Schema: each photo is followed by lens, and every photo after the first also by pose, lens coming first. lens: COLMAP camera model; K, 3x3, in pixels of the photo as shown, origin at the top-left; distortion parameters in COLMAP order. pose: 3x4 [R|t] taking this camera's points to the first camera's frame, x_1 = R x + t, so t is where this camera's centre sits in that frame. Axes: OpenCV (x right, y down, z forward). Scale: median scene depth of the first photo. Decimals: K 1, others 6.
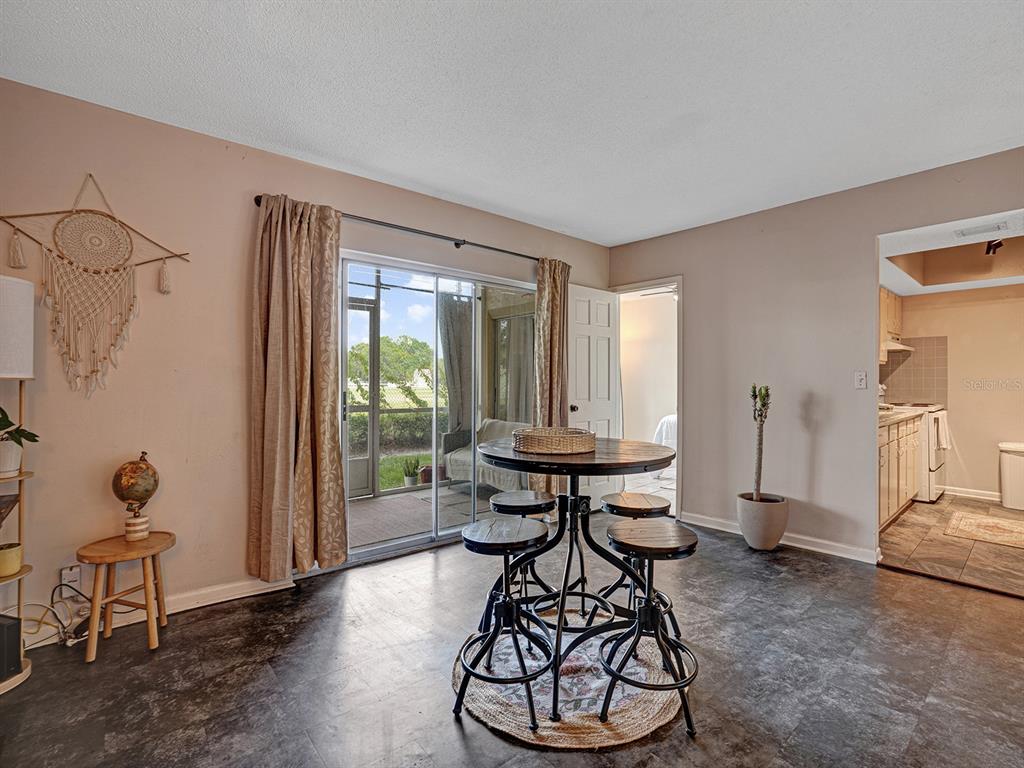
lens RADIAL K [[490.8, 0, 505.0], [0, 490.8, 381.7], [0, 0, 1]] dist [-0.058772, 0.019016]
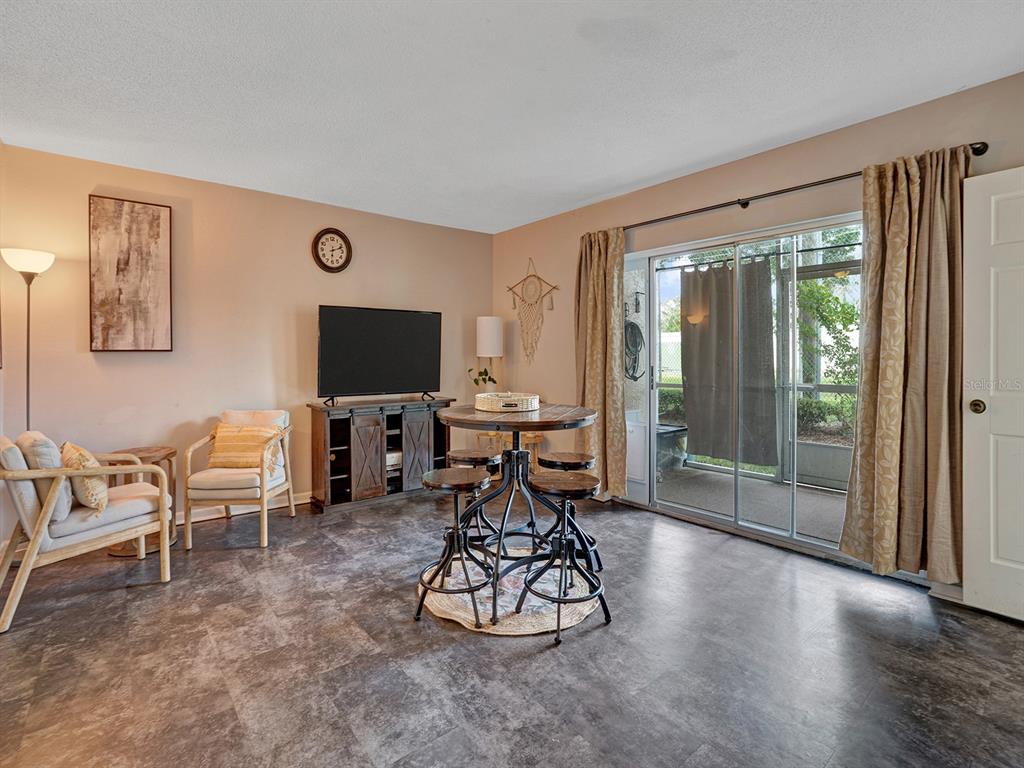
lens RADIAL K [[516.1, 0, 517.8], [0, 516.1, 352.5], [0, 0, 1]] dist [-0.001809, -0.000244]
pose [[-0.024118, -0.002988, -0.999705, 1.080069], [0.008202, 0.999961, -0.003187, -0.013787], [0.999675, -0.008276, -0.024092, 0.766597]]
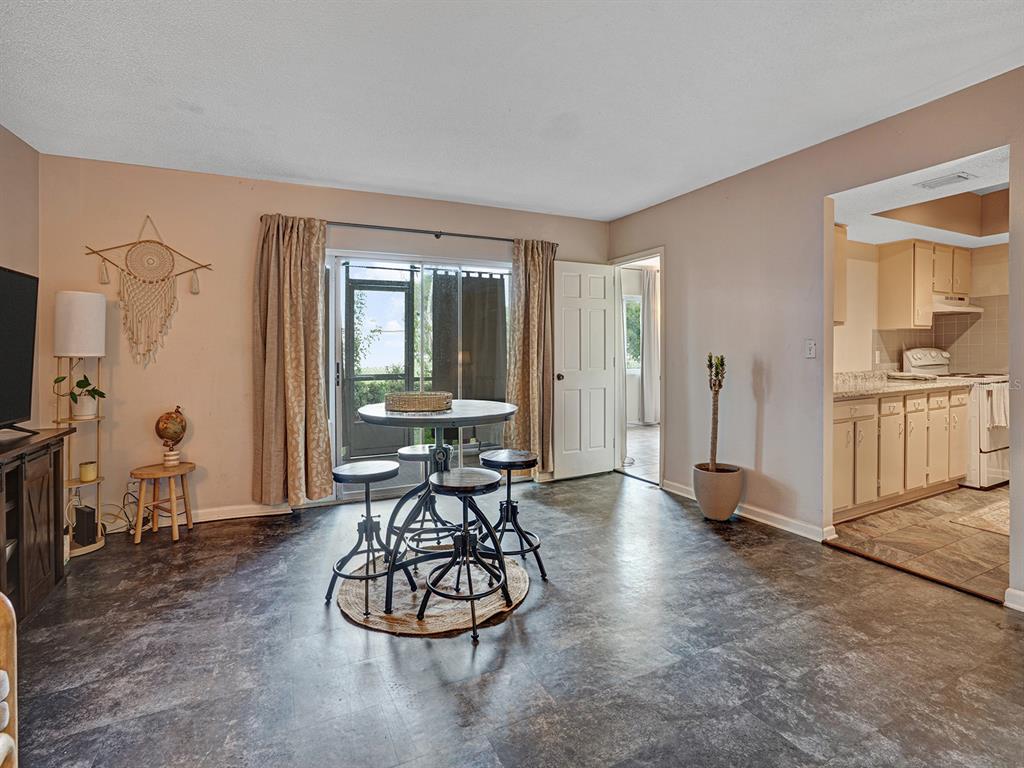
lens RADIAL K [[490.8, 0, 493.9], [0, 490.8, 357.3], [0, 0, 1]] dist [-0.058772, 0.019016]
pose [[0.962310, -0.006931, -0.271865, 0.445377], [0.010875, 0.999856, 0.013003, -0.007377], [0.271736, -0.015469, 0.962248, -0.105809]]
